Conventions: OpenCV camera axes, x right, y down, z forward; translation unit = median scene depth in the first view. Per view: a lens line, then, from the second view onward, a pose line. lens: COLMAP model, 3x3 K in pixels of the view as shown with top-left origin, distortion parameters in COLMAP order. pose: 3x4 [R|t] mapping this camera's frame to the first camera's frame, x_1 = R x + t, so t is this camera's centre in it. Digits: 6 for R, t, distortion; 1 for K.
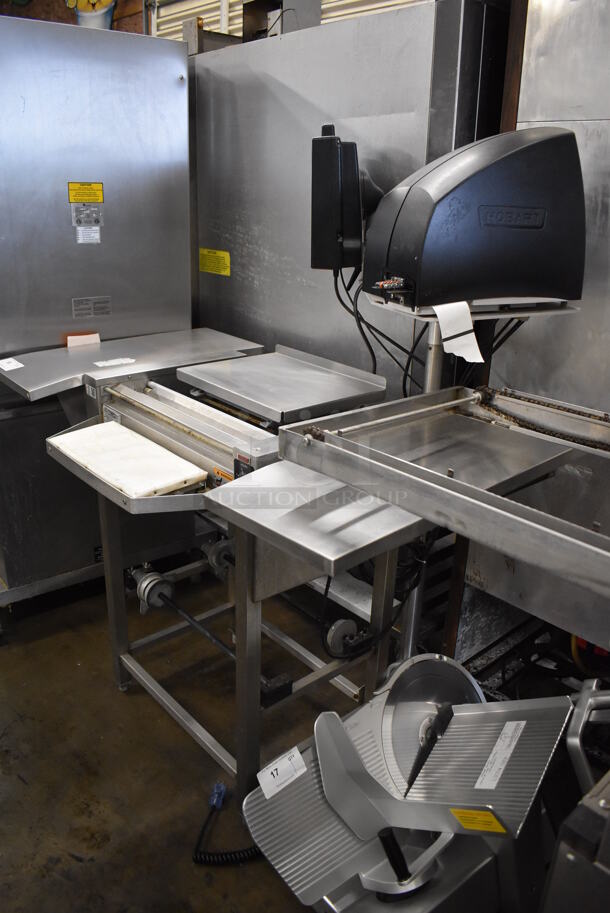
lens RADIAL K [[713.9, 0, 305.0], [0, 713.9, 456.5], [0, 0, 1]] dist [-0.087268, -0.004258]
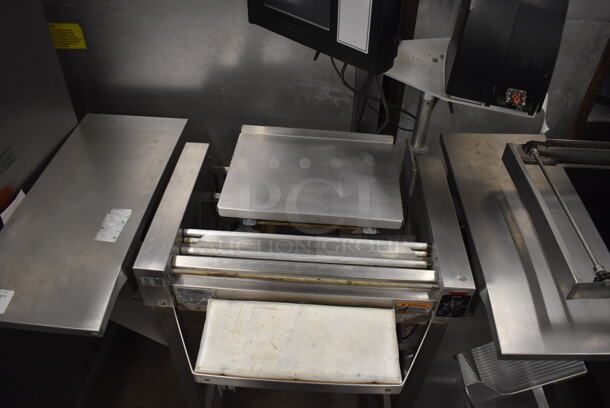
lens RADIAL K [[470.1, 0, 305.0], [0, 470.1, 204.0], [0, 0, 1]] dist [-0.090921, -0.002344]
pose [[0.695768, -0.485116, 0.529688, -0.480631], [0.250542, 0.855050, 0.454002, -0.428244], [-0.673153, -0.183171, 0.716459, 0.563537]]
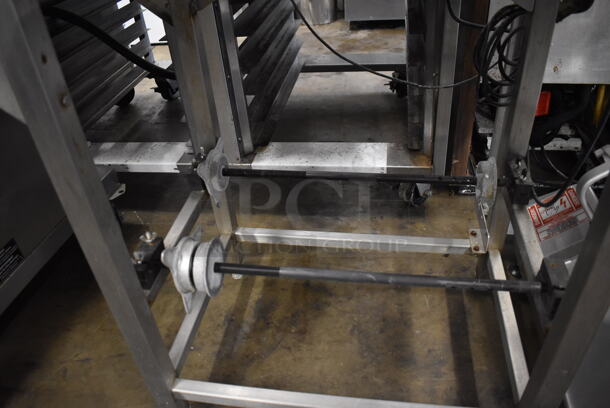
lens RADIAL K [[470.1, 0, 305.0], [0, 470.1, 204.0], [0, 0, 1]] dist [-0.090921, -0.002344]
pose [[0.763035, -0.453474, 0.460586, -0.366667], [0.317559, 0.883666, 0.343934, 0.060258], [-0.562969, -0.116170, 0.818273, 0.827548]]
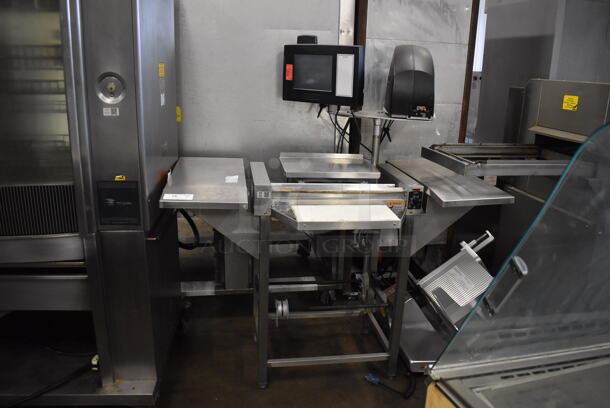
lens RADIAL K [[470.1, 0, 305.0], [0, 470.1, 204.0], [0, 0, 1]] dist [-0.090921, -0.002344]
pose [[0.535991, -0.249214, 0.806602, -1.254908], [0.281256, 0.953567, 0.107725, -0.181202], [-0.795995, 0.169122, 0.581196, 0.358925]]
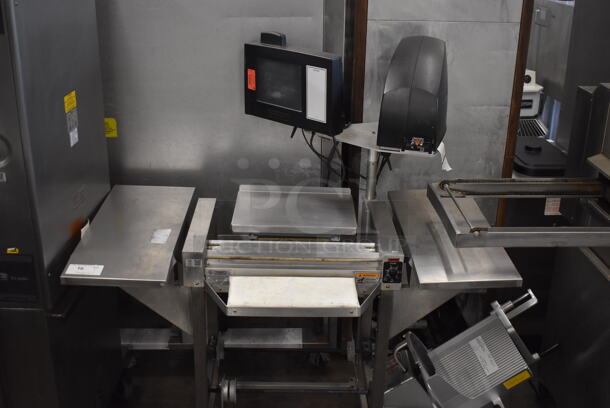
lens RADIAL K [[707.3, 0, 305.0], [0, 707.3, 204.0], [0, 0, 1]] dist [-0.060466, 0.009002]
pose [[0.638233, -0.303567, 0.707465, -1.180047], [0.269682, 0.948903, 0.163875, -0.393578], [-0.721062, 0.086200, 0.687487, -0.031564]]
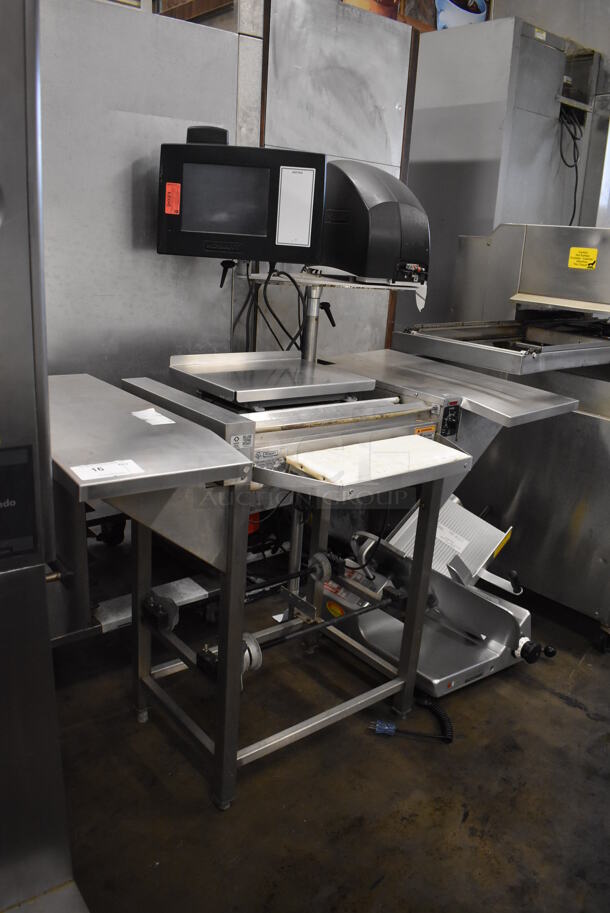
lens RADIAL K [[713.9, 0, 305.0], [0, 713.9, 456.5], [0, 0, 1]] dist [-0.087268, -0.004258]
pose [[0.037743, -0.323256, 0.945559, -1.190961], [0.292105, 0.908473, 0.298918, -0.331762], [-0.955641, 0.264921, 0.128713, 0.946601]]
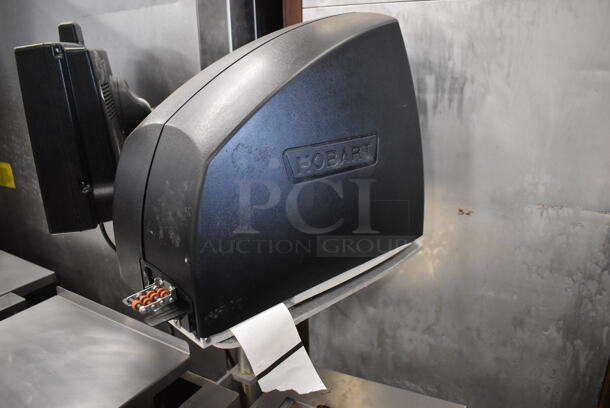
lens RADIAL K [[477.0, 0, 327.7], [0, 477.0, 204.9], [0, 0, 1]] dist [-0.087268, -0.004258]
pose [[0.934800, -0.135980, 0.328113, 0.114766], [0.155377, 0.987287, -0.033511, -0.232566], [-0.319385, 0.082307, 0.944044, 0.486131]]
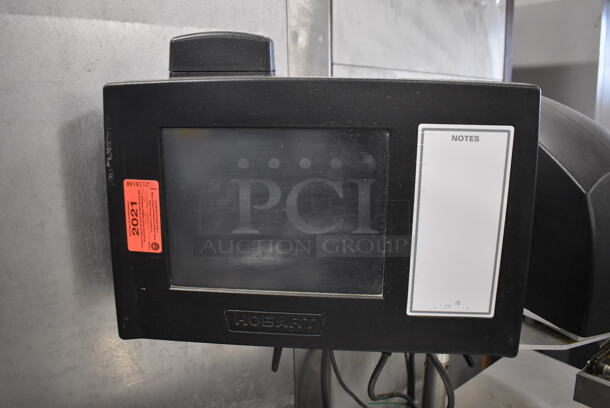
lens RADIAL K [[470.1, 0, 305.0], [0, 470.1, 204.0], [0, 0, 1]] dist [-0.090921, -0.002344]
pose [[0.070566, -0.216474, 0.973735, -0.268557], [0.355201, 0.917636, 0.178261, -0.457539], [-0.932123, 0.333293, 0.141646, 1.044380]]
